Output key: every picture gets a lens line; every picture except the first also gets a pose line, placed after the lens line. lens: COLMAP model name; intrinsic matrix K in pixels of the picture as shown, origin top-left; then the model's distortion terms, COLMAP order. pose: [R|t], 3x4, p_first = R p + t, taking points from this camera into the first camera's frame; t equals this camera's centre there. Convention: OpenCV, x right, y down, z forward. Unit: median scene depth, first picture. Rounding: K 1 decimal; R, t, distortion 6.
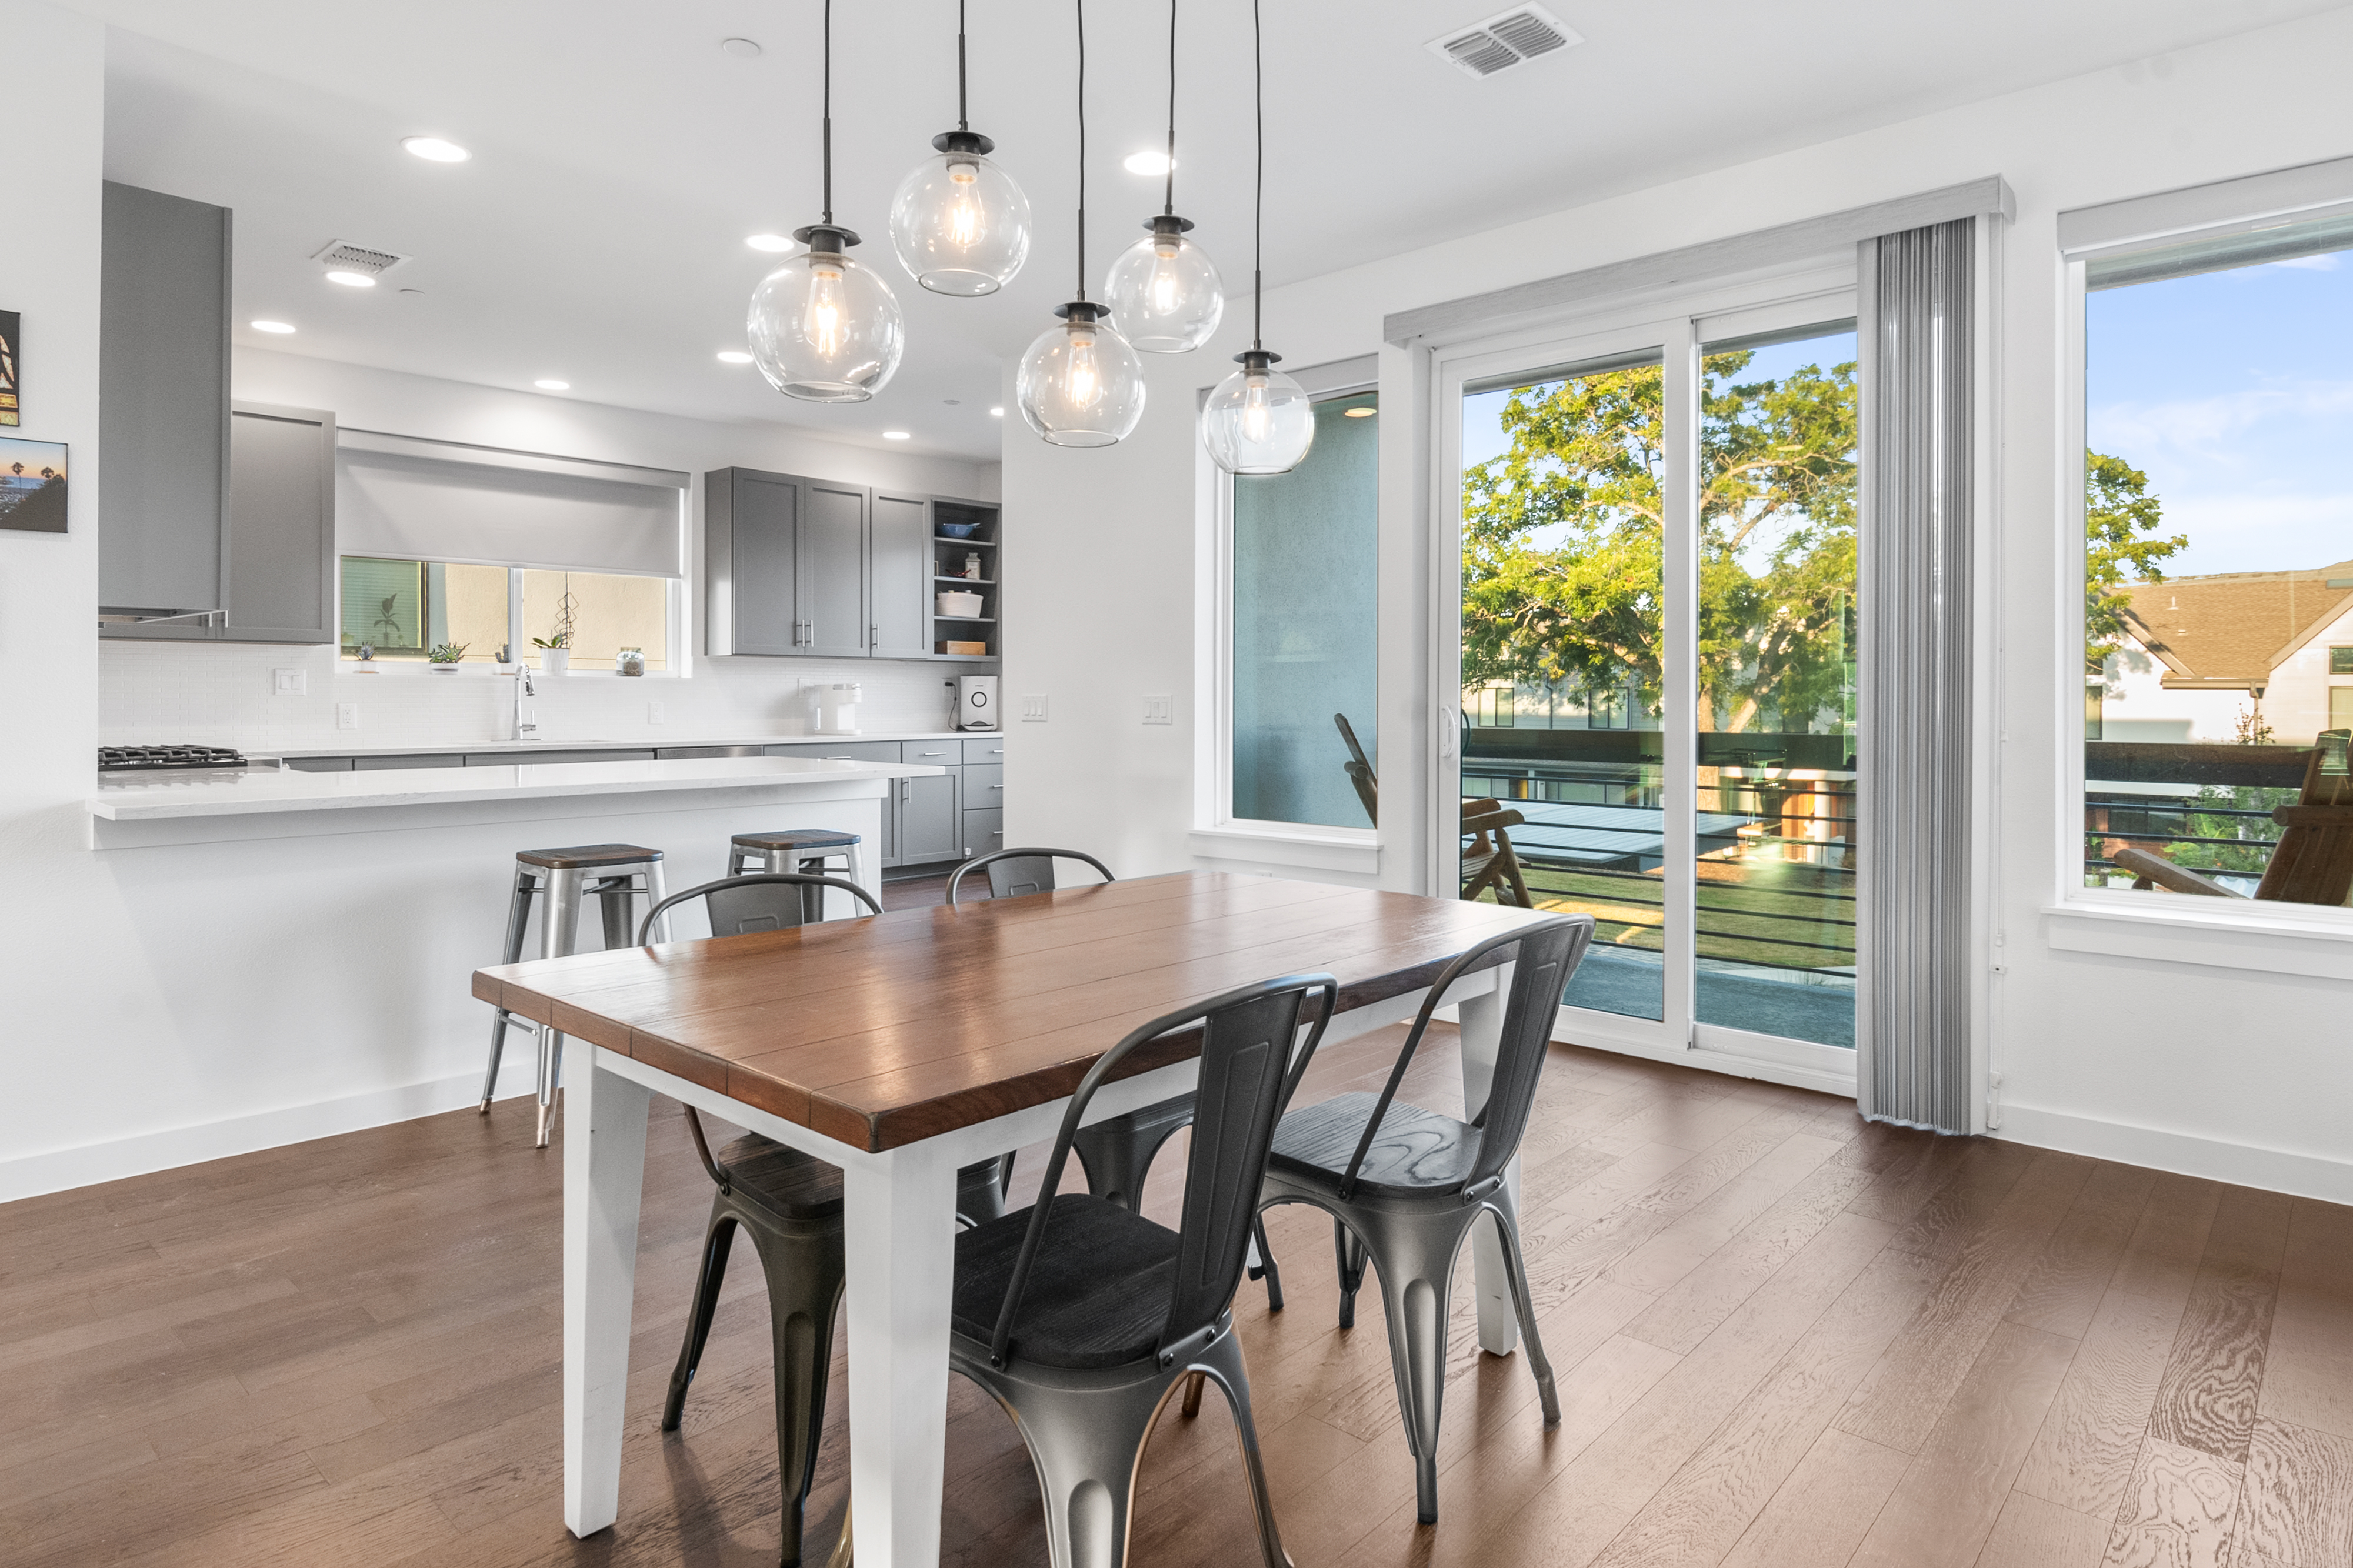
lens RADIAL K [[1306.8, 0, 1191.1], [0, 1306.8, 701.2], [0, 0, 1]] dist [-0.003567, -0.002177]
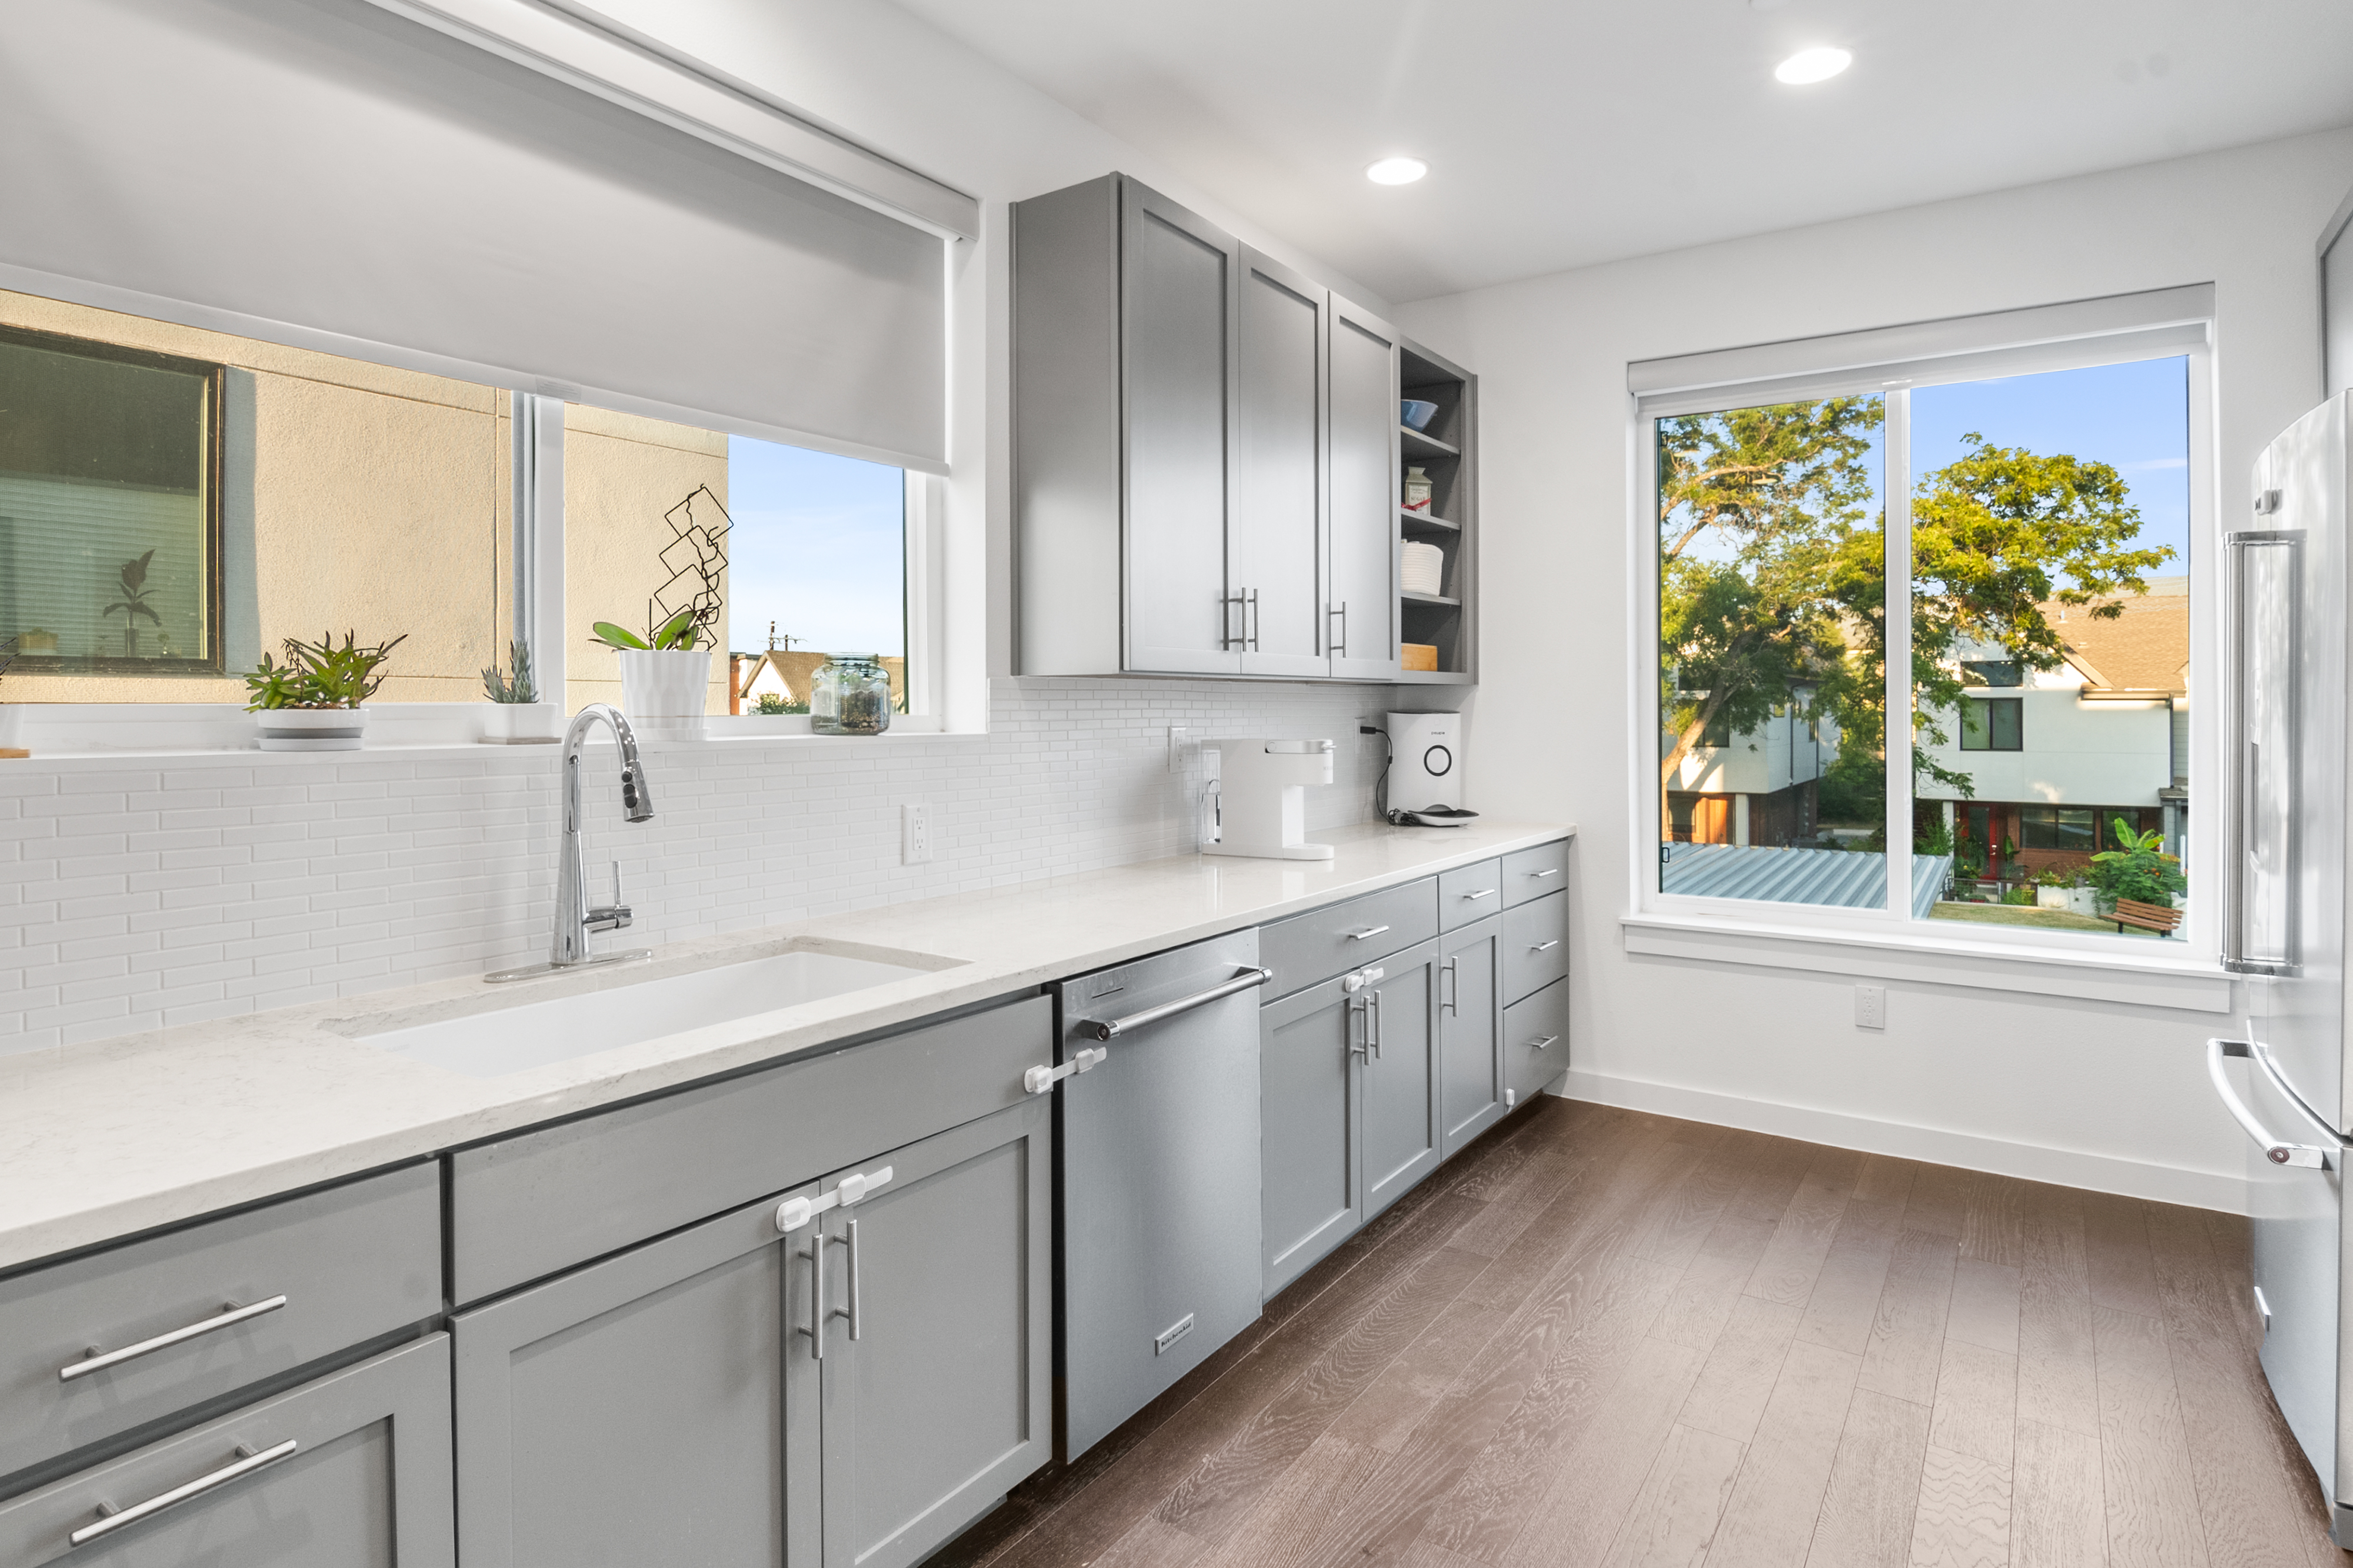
lens RADIAL K [[1264.5, 0, 1195.9], [0, 1264.5, 704.2], [0, 0, 1]] dist [-0.014492, -0.003192]
pose [[0.990557, -0.006986, 0.136925, -0.324974], [0.008106, 0.999938, -0.007627, -0.020173], [-0.136863, 0.008665, 0.990552, 0.547465]]
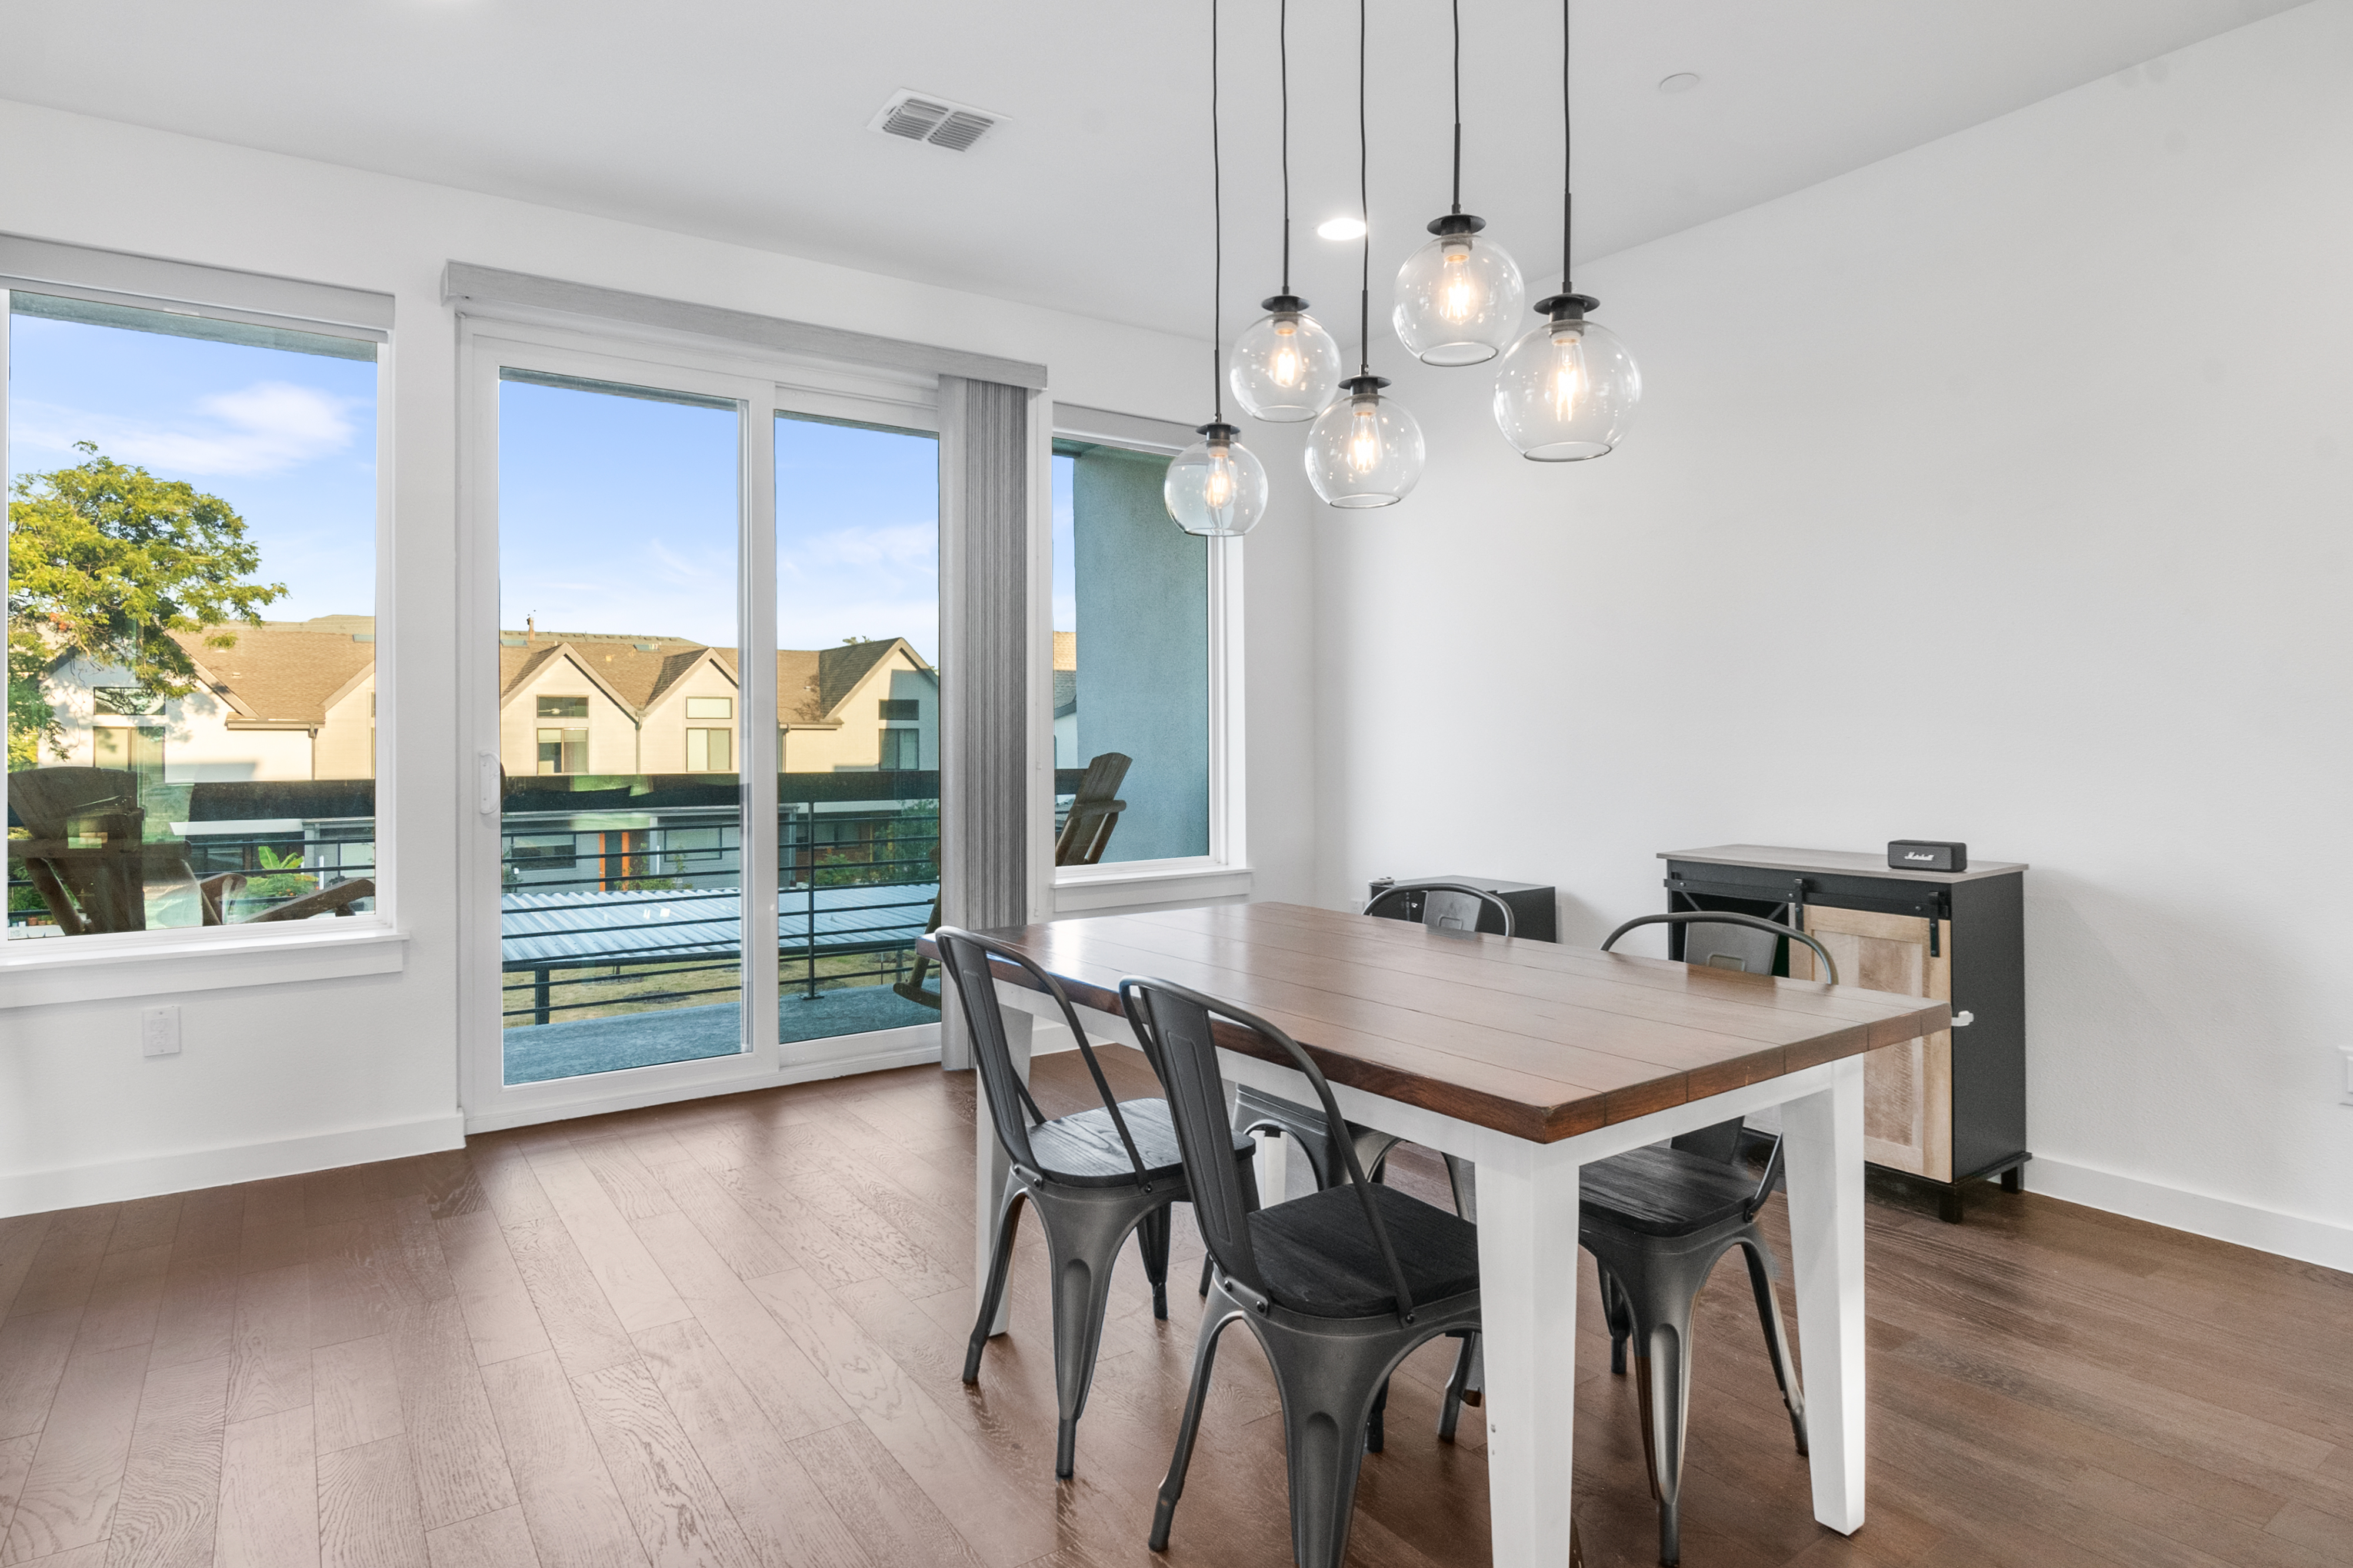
lens RADIAL K [[1306.8, 0, 1140.7], [0, 1306.8, 736.8], [0, 0, 1]] dist [-0.003567, -0.002177]
pose [[0.255108, -0.005000, 0.966900, -0.268622], [0.008765, 0.999957, 0.002858, -0.002653], [-0.966873, 0.007746, 0.255141, 0.206072]]
